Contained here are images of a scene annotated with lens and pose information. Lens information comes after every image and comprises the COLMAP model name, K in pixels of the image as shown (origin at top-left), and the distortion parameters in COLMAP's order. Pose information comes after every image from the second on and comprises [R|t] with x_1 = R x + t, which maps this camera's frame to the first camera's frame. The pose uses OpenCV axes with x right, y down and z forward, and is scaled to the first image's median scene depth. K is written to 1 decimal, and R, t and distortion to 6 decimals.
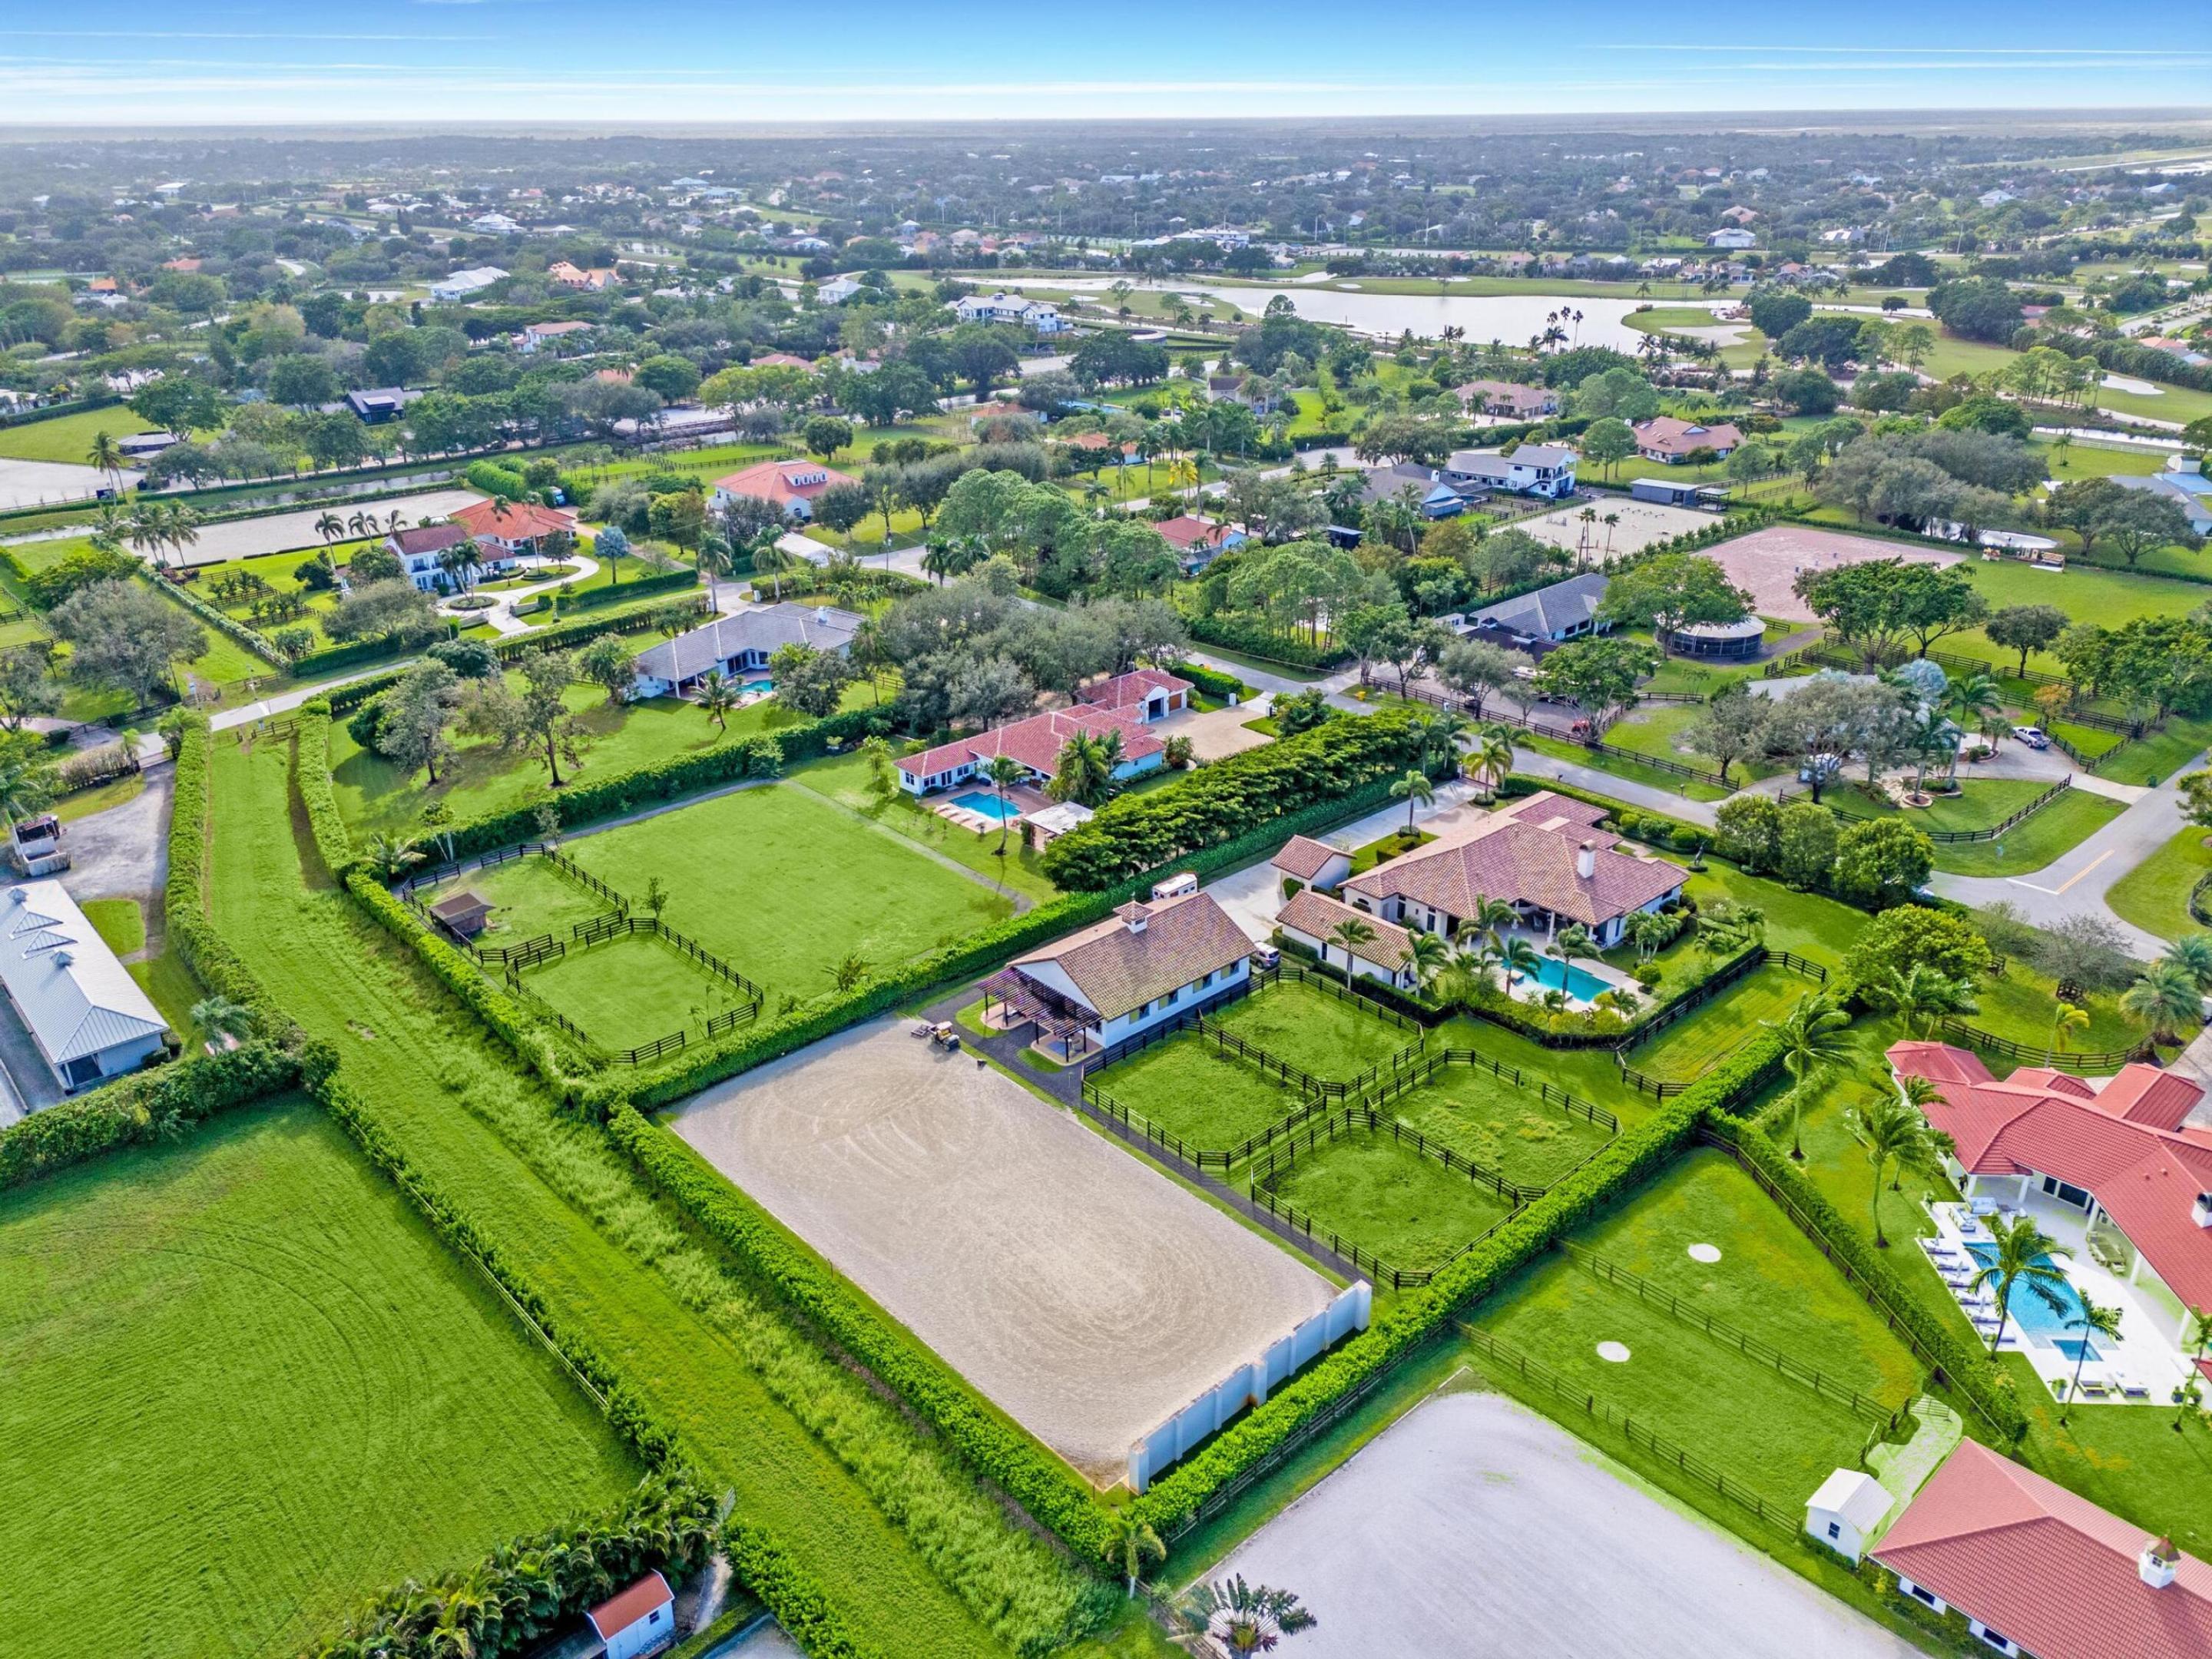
lens RADIAL K [[1615.6, 0, 1111.7], [0, 1615.6, 825.1], [0, 0, 1]] dist [0.094851, -0.101207]
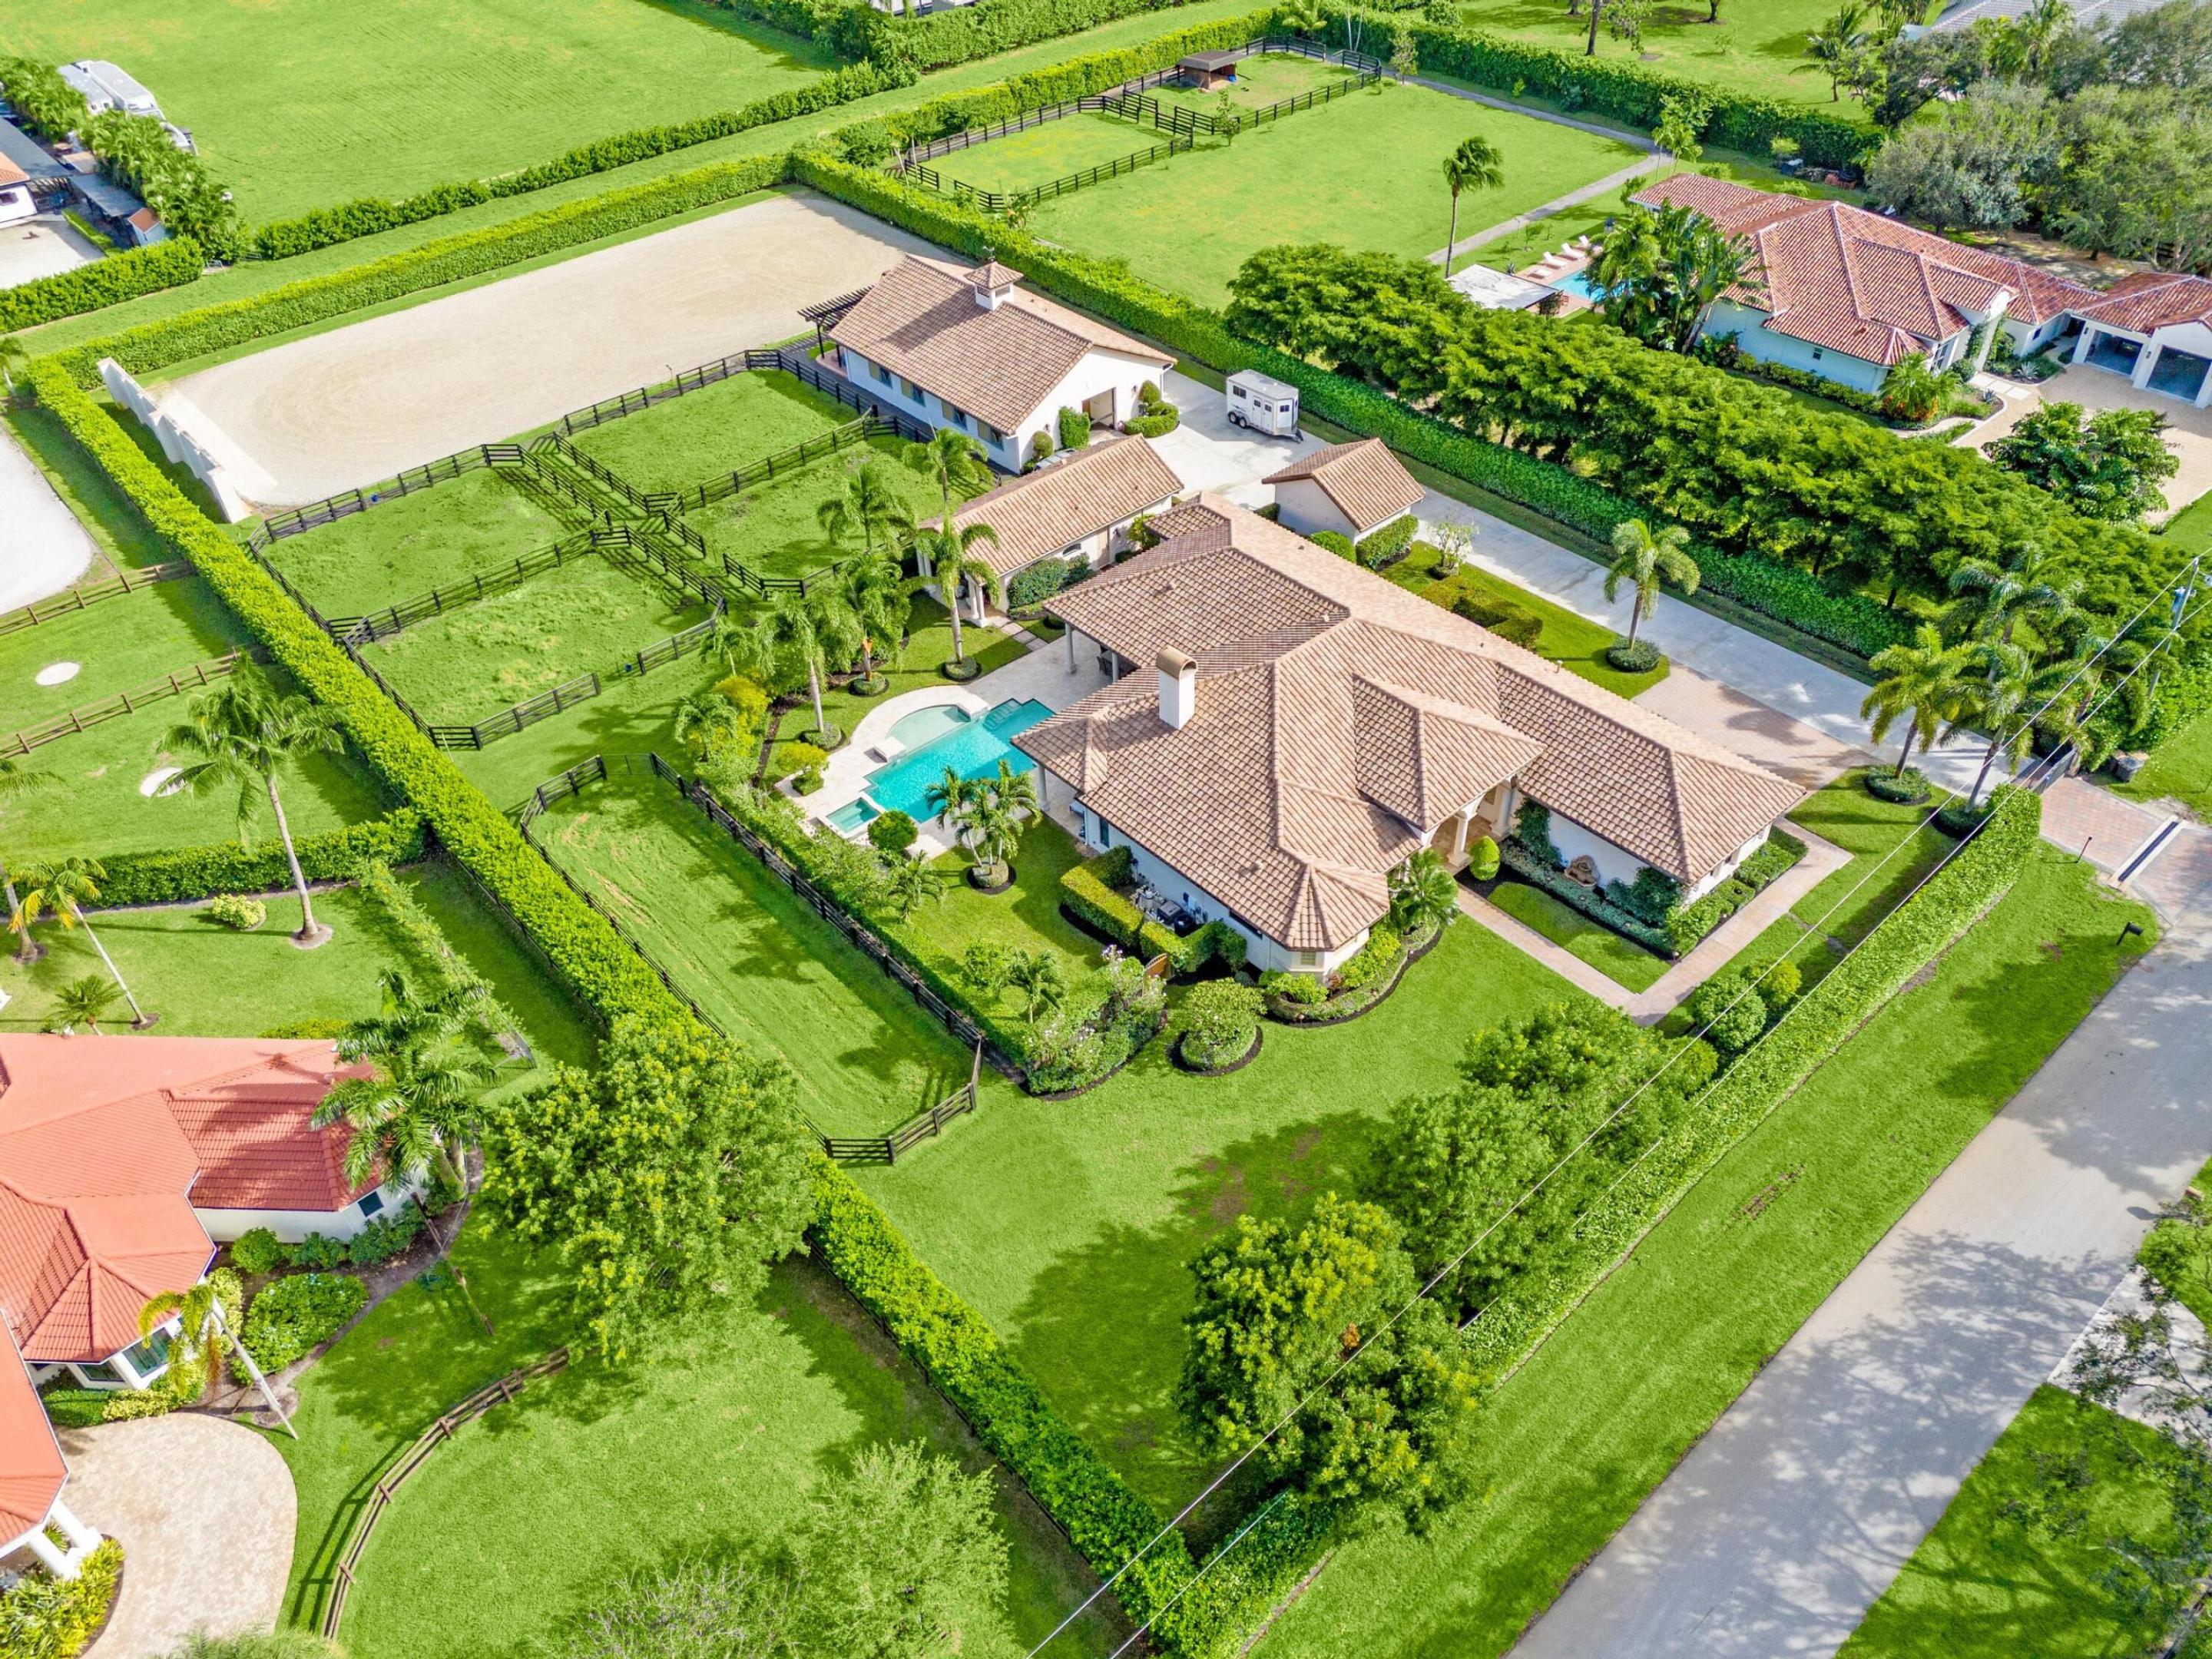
lens RADIAL K [[1615.6, 0, 1111.7], [0, 1615.6, 825.1], [0, 0, 1]] dist [0.094851, -0.101207]
pose [[-0.017480, 0.660786, -0.750371, 0.625431], [-0.375277, 0.691281, 0.617493, -0.212467], [0.926748, 0.292390, 0.235895, 0.857595]]
